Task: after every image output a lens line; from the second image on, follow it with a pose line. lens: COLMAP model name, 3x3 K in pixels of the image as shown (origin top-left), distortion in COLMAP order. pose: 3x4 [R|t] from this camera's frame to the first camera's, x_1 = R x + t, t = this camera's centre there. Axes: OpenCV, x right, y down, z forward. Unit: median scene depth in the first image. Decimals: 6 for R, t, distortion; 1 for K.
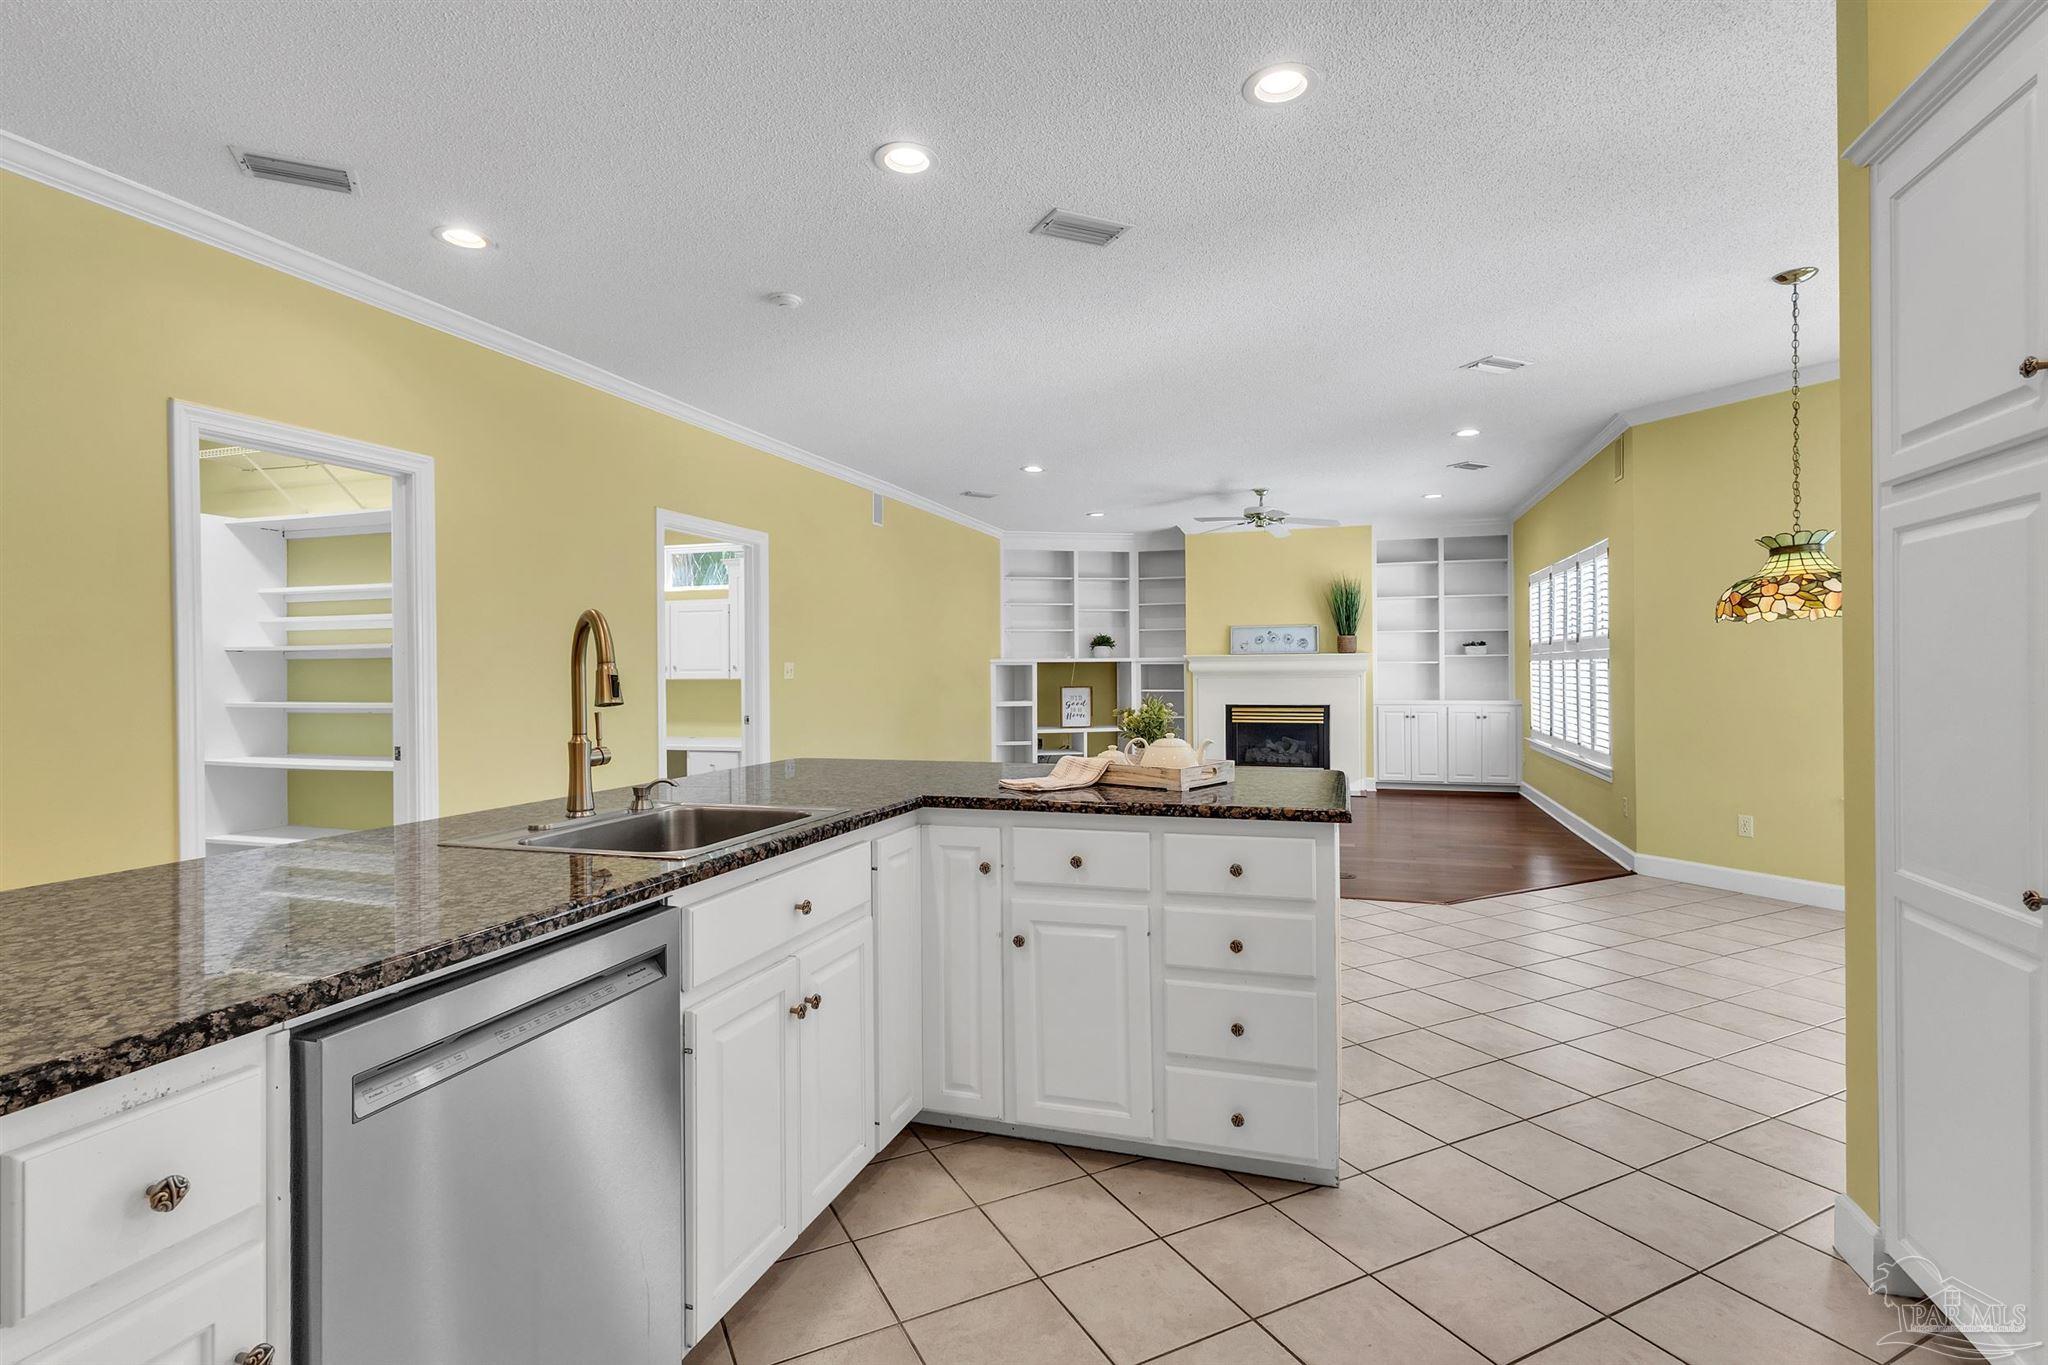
lens RADIAL K [[974.7, 0, 1016.8], [0, 974.7, 669.6], [0, 0, 1]] dist [-0.000671, 0.001061]
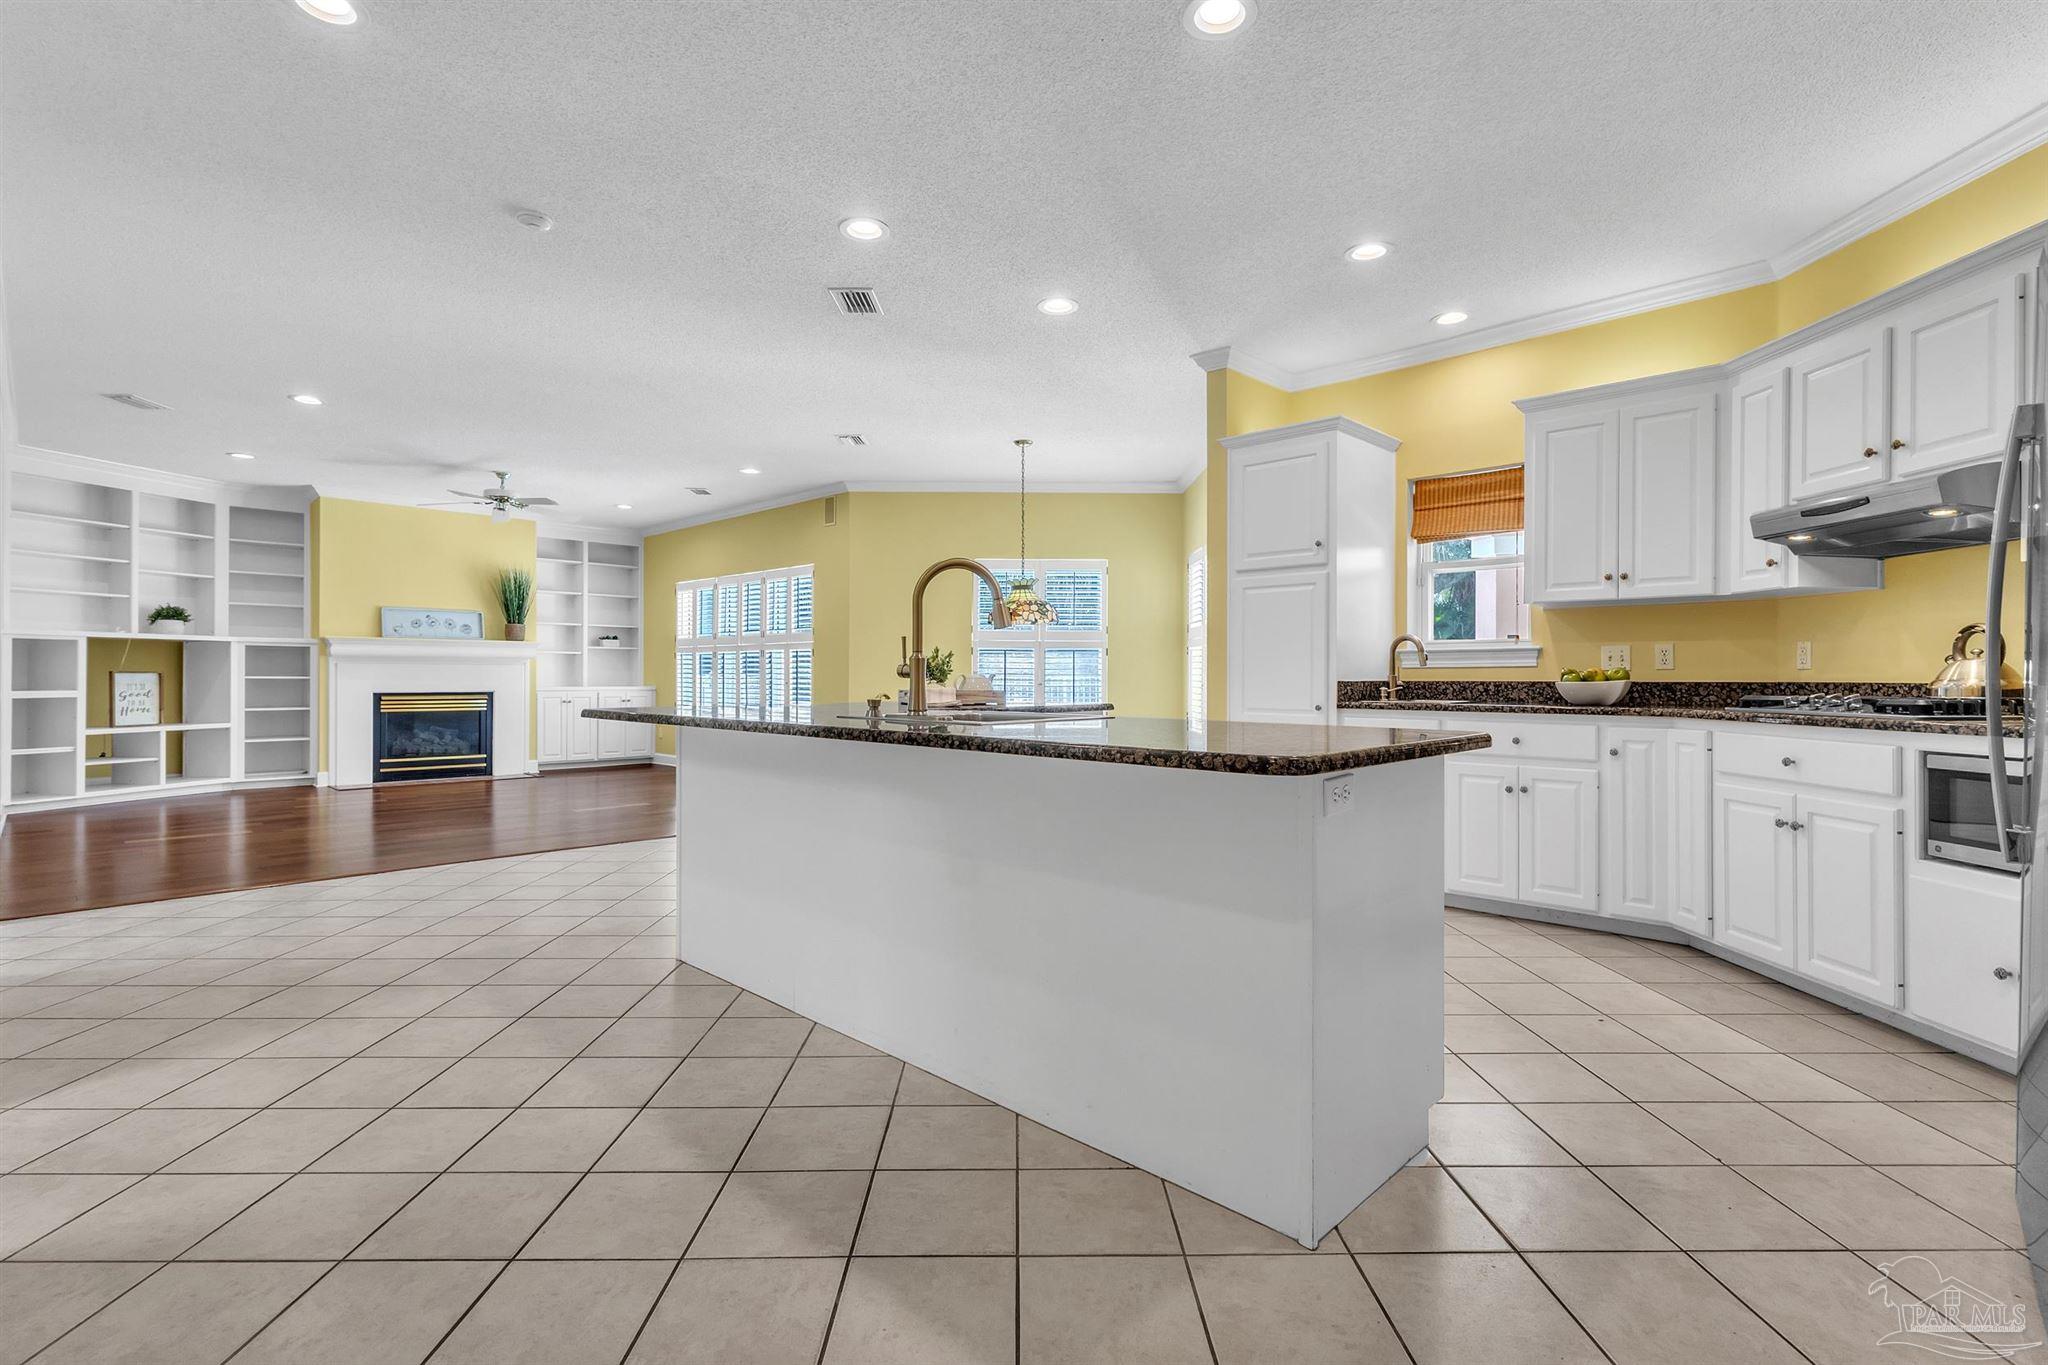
lens RADIAL K [[950.0, 0, 1023.6], [0, 950.0, 676.8], [0, 0, 1]] dist [0.002486, -0.000096]
pose [[0.437069, 0.008165, 0.899391, -0.428706], [-0.006474, 0.999961, -0.005932, 0.030371], [-0.899405, -0.003230, 0.437105, 0.094553]]
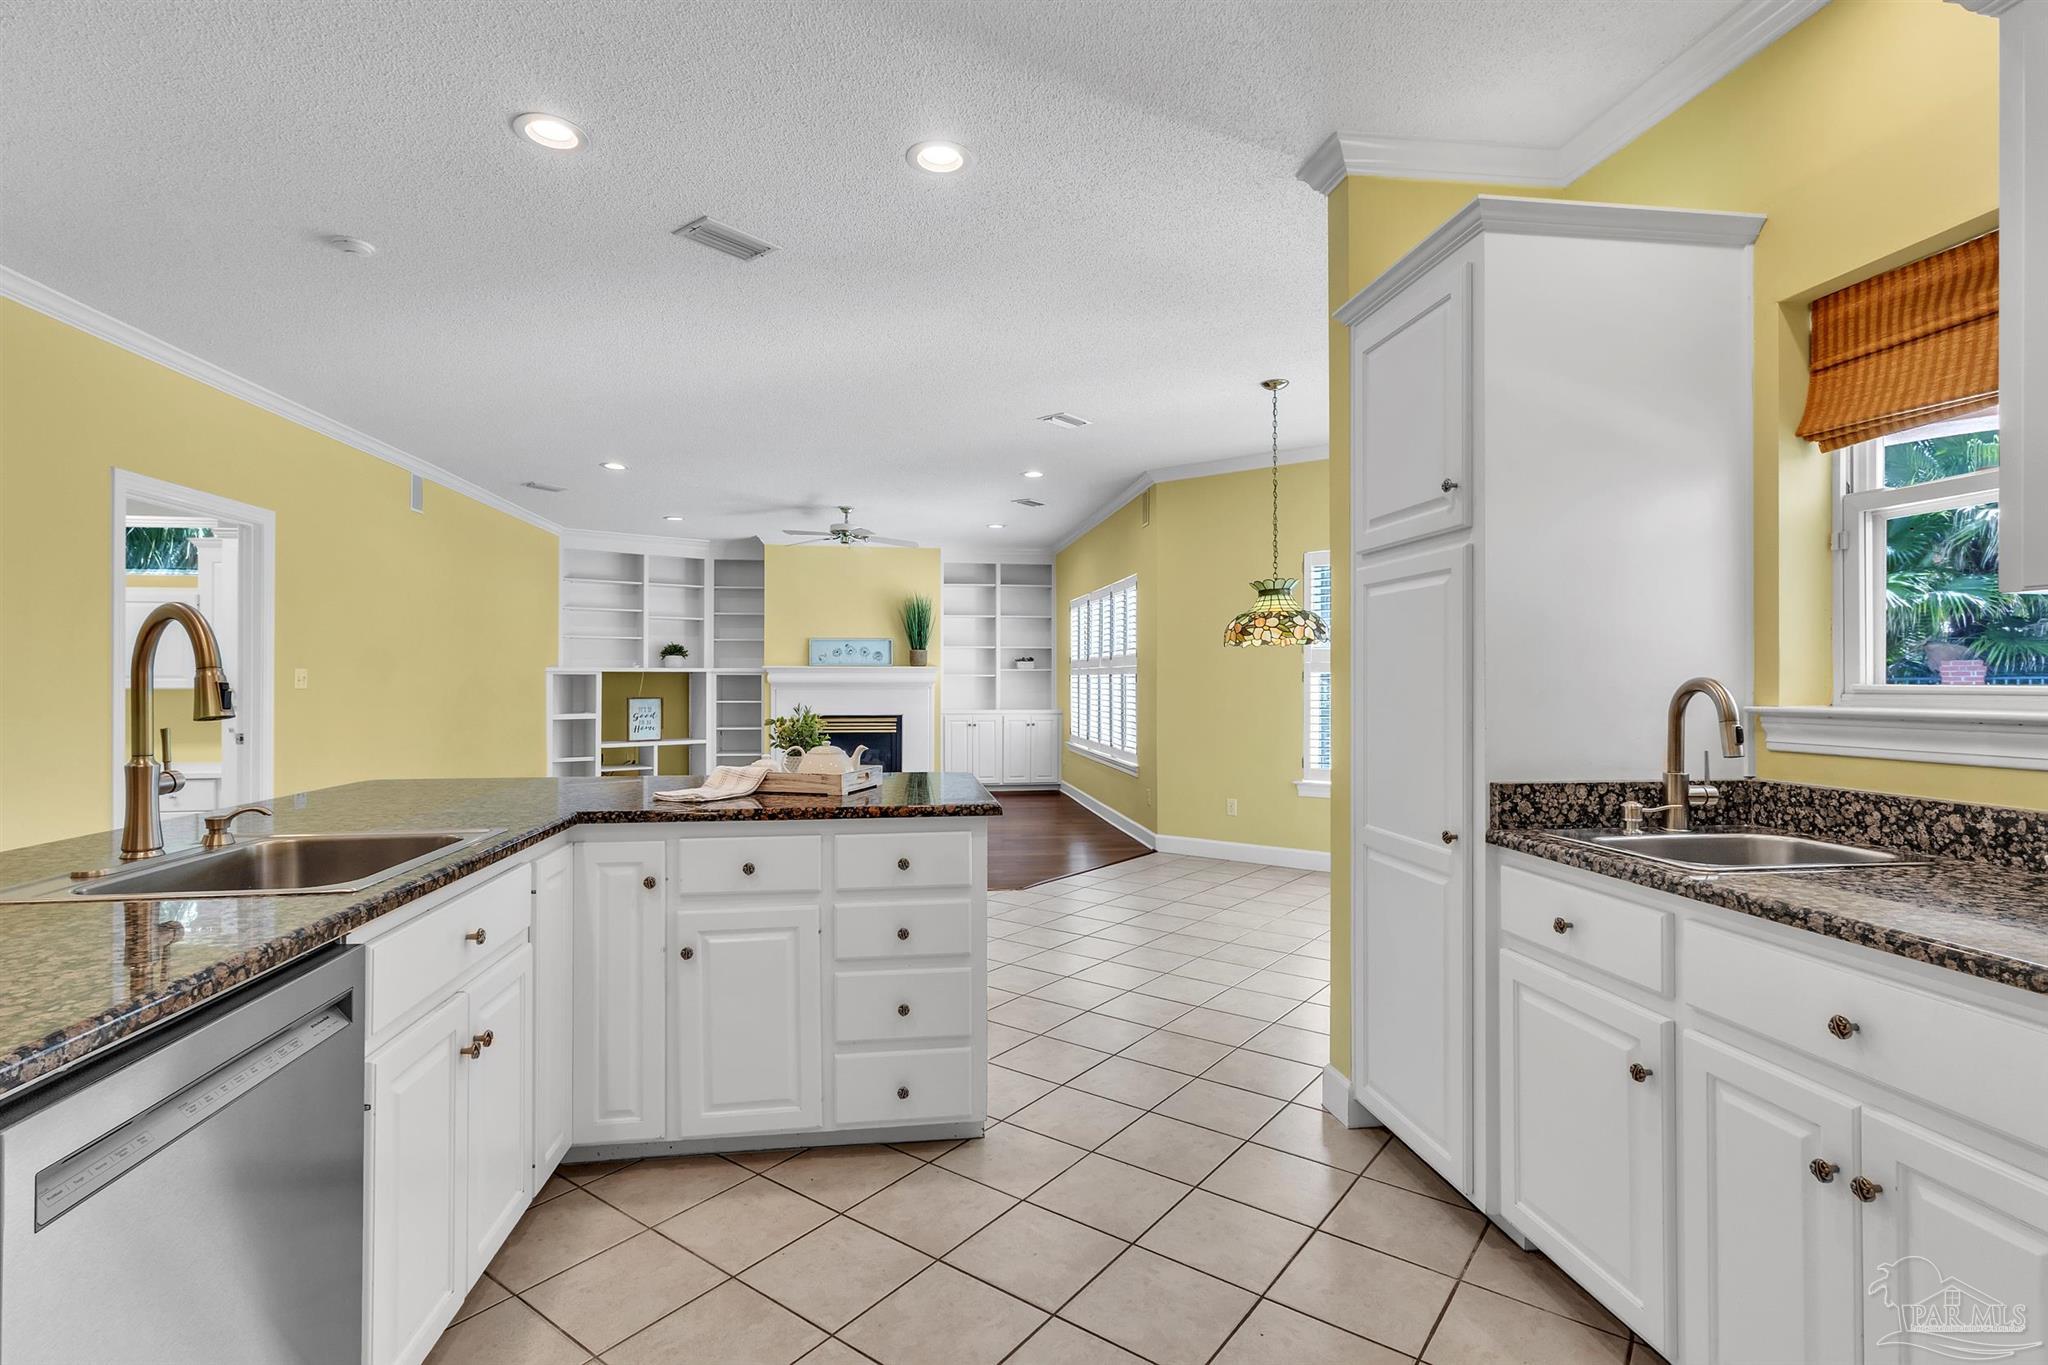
lens RADIAL K [[975.4, 0, 1020.1], [0, 975.4, 673.1], [0, 0, 1]] dist [-0.002530, 0.000488]
pose [[0.897454, 0.010223, 0.440990, -0.042880], [-0.006694, 0.999932, -0.009558, 0.000236], [-0.441057, 0.005626, 0.897461, -0.012947]]
